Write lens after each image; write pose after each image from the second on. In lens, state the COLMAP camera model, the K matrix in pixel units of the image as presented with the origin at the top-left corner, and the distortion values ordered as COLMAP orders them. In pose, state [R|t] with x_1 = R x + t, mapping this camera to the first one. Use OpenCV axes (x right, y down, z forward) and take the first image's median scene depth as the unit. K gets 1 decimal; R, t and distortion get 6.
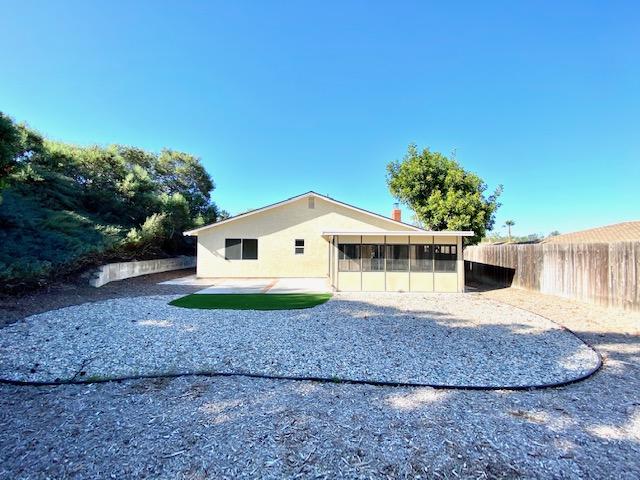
lens RADIAL K [[259.9, 0, 320.0], [0, 259.9, 240.0], [0, 0, 1]] dist [0.039158, -0.029641]
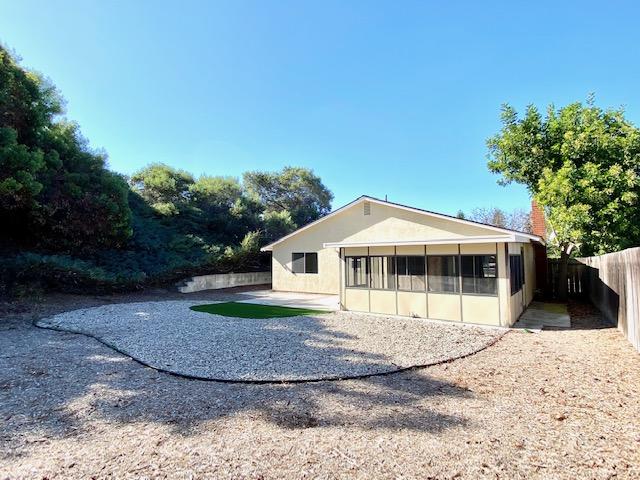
lens RADIAL K [[333.1, 0, 320.0], [0, 333.1, 240.0], [0, 0, 1]] dist [0.034120, -0.026197]
pose [[0.806663, -0.046251, -0.589199, 0.493030], [0.027134, 0.998780, -0.041254, 0.002017], [0.590389, 0.017291, 0.806934, 0.023138]]
